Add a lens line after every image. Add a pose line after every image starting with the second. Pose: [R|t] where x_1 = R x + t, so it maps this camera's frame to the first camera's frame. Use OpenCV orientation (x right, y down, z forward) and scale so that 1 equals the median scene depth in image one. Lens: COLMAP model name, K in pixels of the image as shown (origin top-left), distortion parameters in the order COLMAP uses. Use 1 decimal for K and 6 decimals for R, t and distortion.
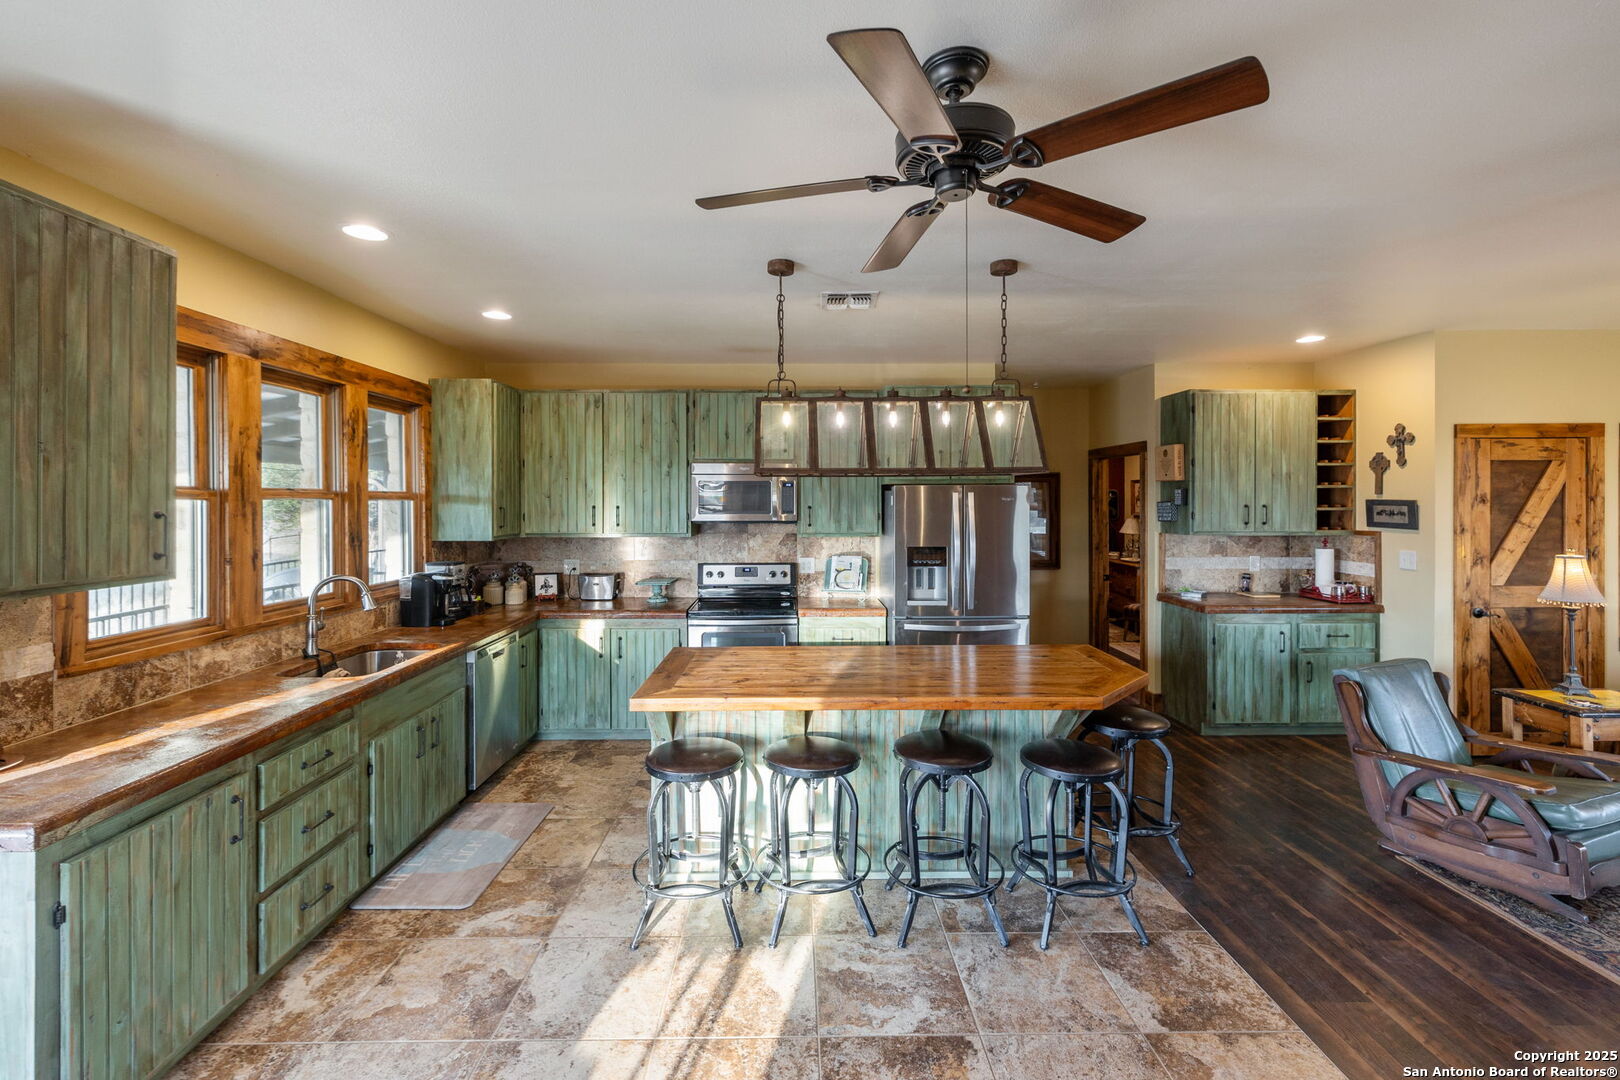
lens RADIAL K [[693.9, 0, 788.1], [0, 693.9, 502.1], [0, 0, 1]] dist [-0.003553, 0.001780]
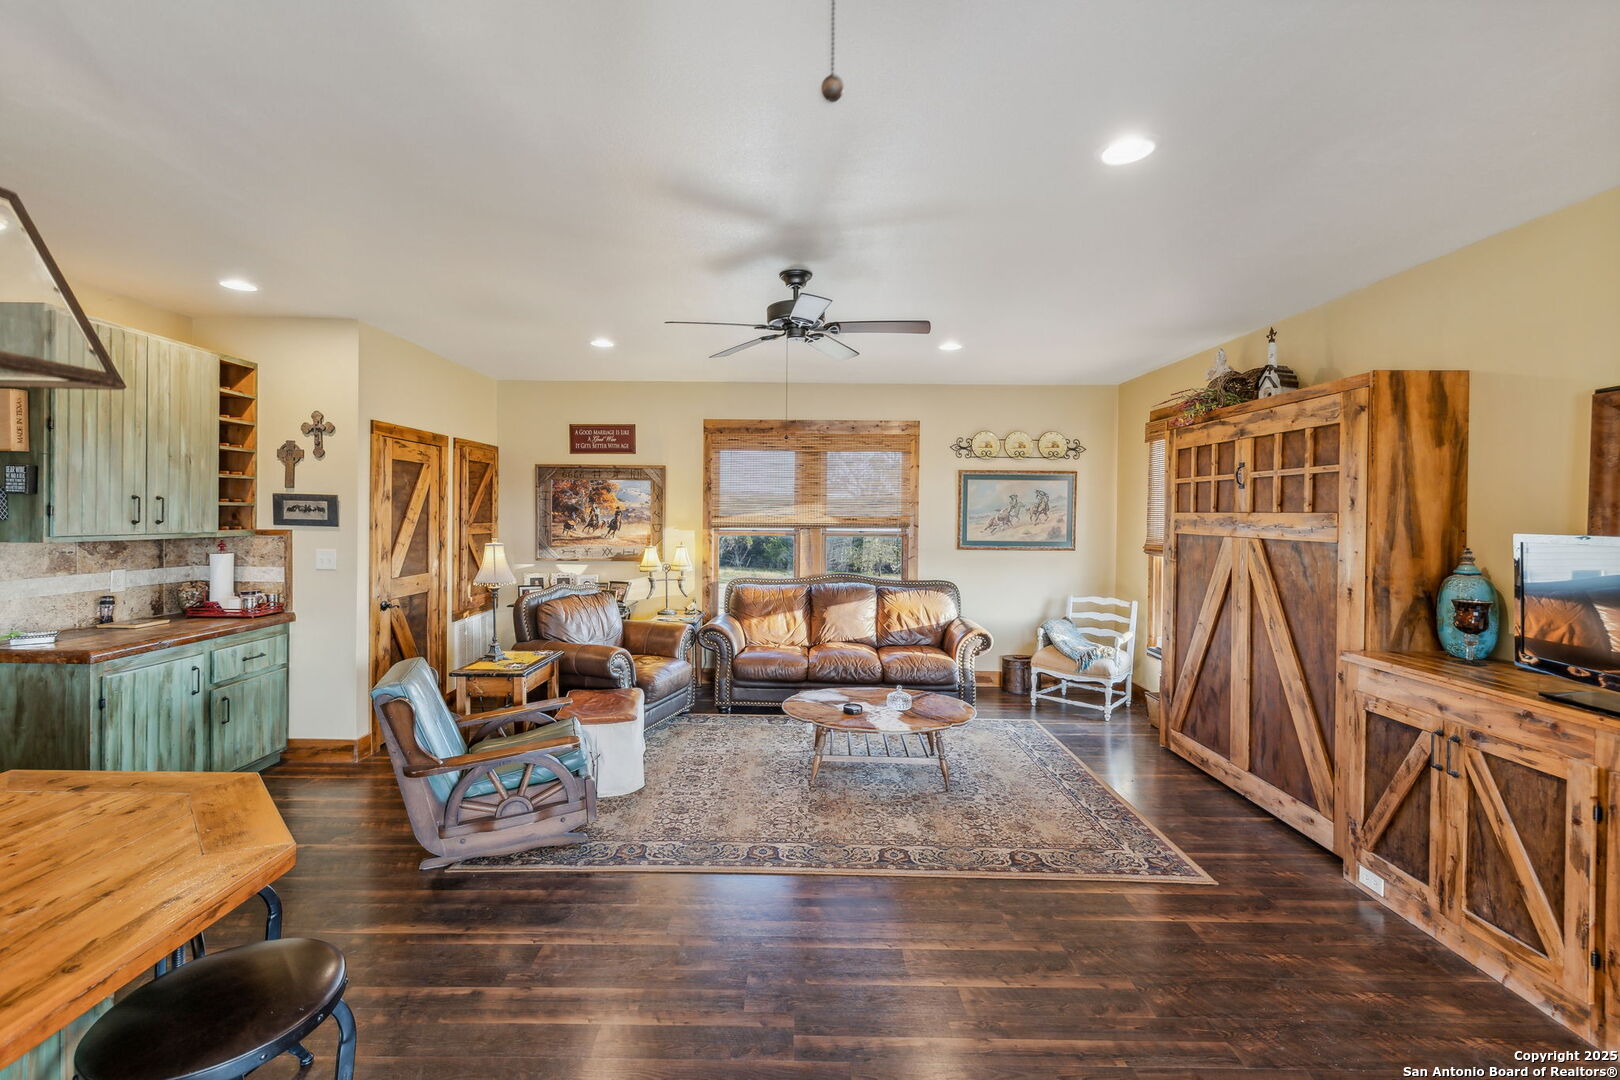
lens RADIAL K [[693.9, 0, 796.5], [0, 693.9, 523.3], [0, 0, 1]] dist [-0.003553, 0.001780]
pose [[-0.007122, -0.007652, 0.999945, -0.037031], [-0.008826, 0.999932, 0.007589, 0.022569], [-0.999936, -0.008772, -0.007189, 0.374844]]
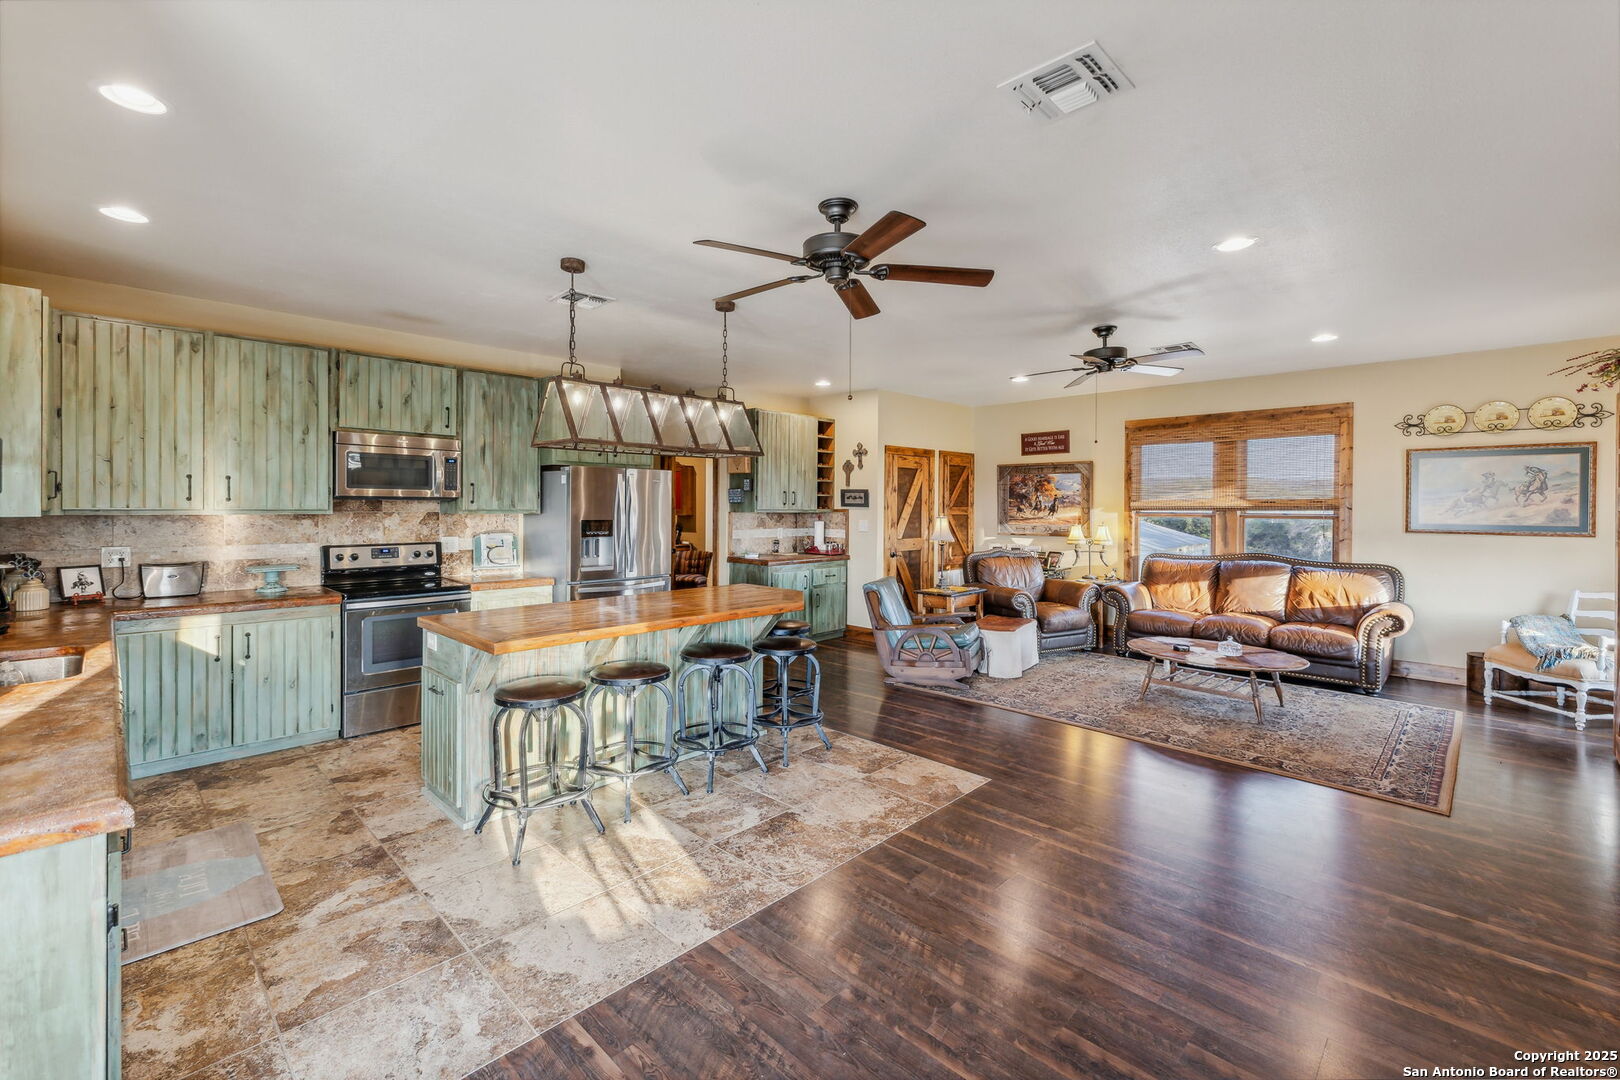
lens RADIAL K [[693.9, 0, 785.9], [0, 693.9, 507.5], [0, 0, 1]] dist [-0.003553, 0.001780]
pose [[0.711082, 0.006126, 0.703083, -0.396954], [-0.007290, 0.999973, -0.001340, 0.043741], [-0.703072, -0.004172, 0.711107, -0.046169]]
